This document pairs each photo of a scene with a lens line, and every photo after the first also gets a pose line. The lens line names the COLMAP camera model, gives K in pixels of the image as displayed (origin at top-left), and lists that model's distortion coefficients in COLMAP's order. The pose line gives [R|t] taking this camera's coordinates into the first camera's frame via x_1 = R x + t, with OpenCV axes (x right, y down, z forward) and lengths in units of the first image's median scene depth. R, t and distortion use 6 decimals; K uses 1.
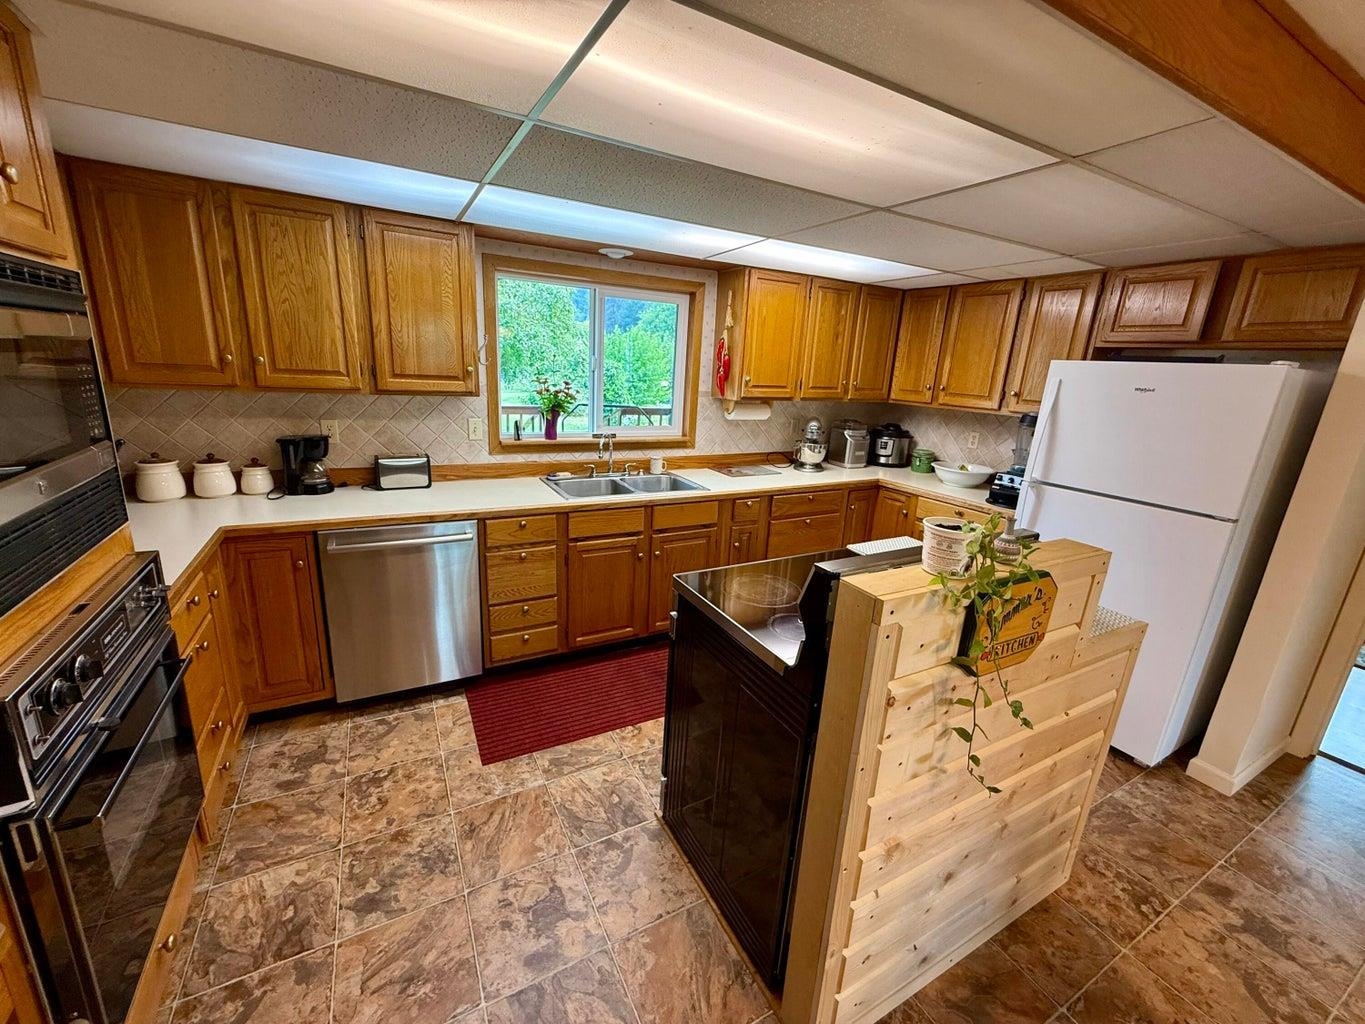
lens RADIAL K [[545.2, 0, 677.2], [0, 545.2, 510.8], [0, 0, 1]] dist [-0.000445, 0.000729]
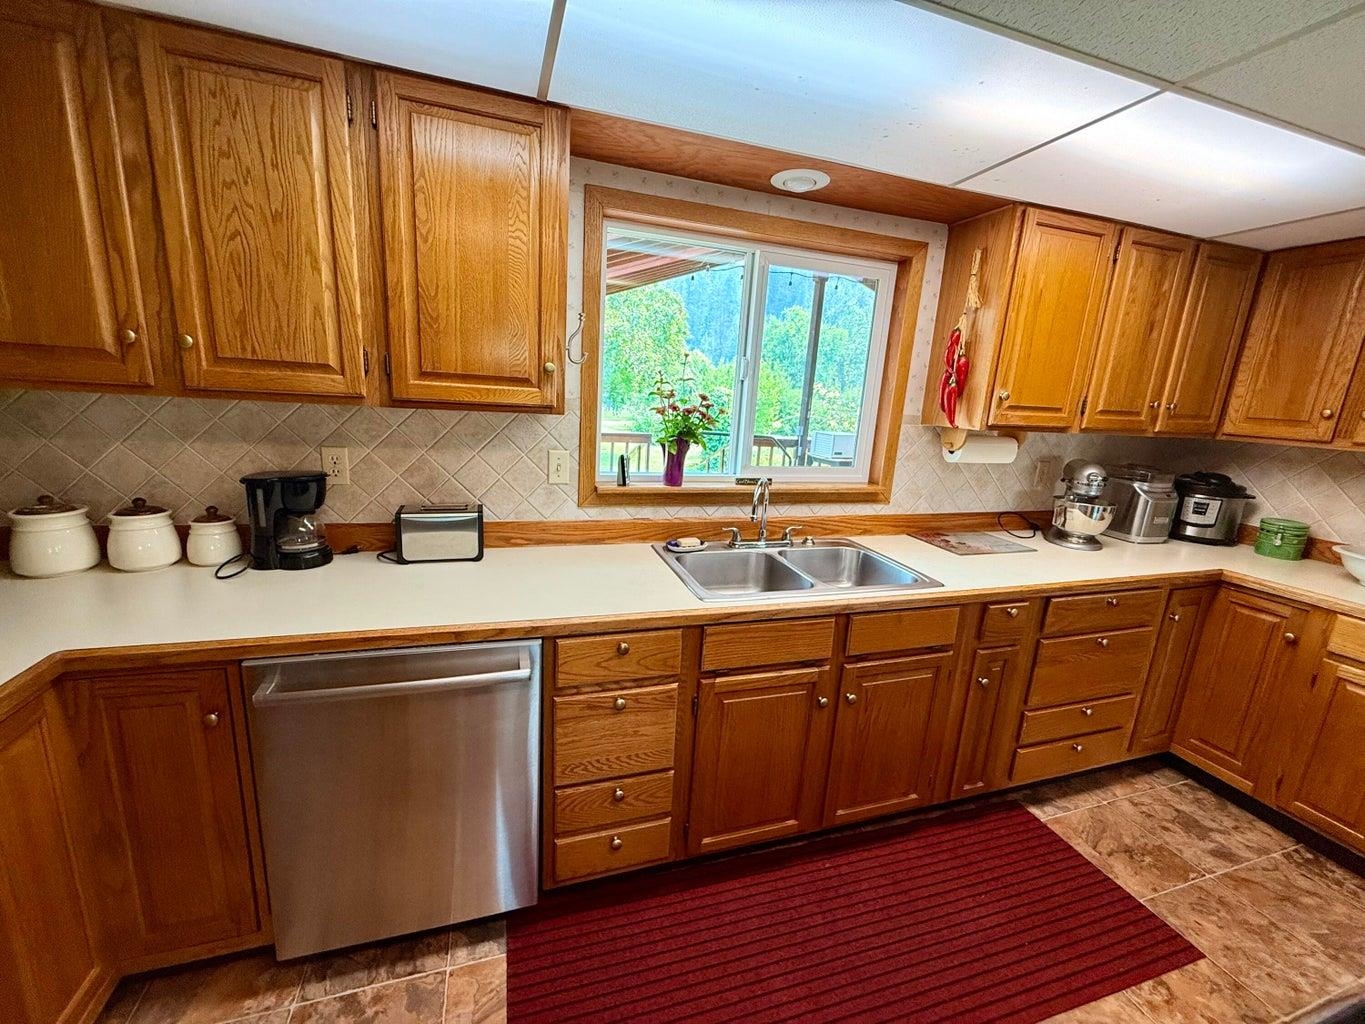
lens RADIAL K [[545.2, 0, 677.2], [0, 545.2, 510.8], [0, 0, 1]] dist [-0.000445, 0.000729]
pose [[0.983157, 0.045556, -0.176993, -0.135057], [-0.054784, 0.997363, -0.047604, -0.085216], [0.174358, 0.056498, 0.983060, 0.451167]]
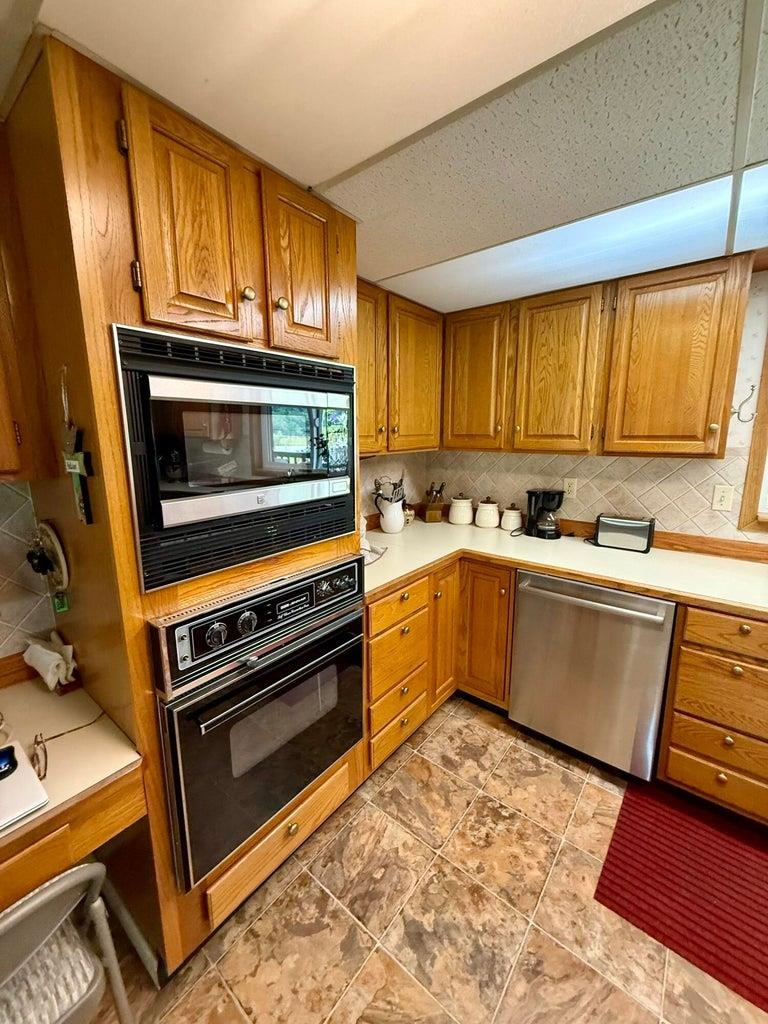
lens RADIAL K [[409.0, 0, 384.5], [0, 409.0, 507.3], [0, 0, 1]] dist [-0.000445, 0.000729]
pose [[0.384788, 0.110311, -0.916389, 0.016275], [-0.213033, 0.976640, 0.028112, -0.045573], [0.898084, 0.184404, 0.399300, 0.301756]]
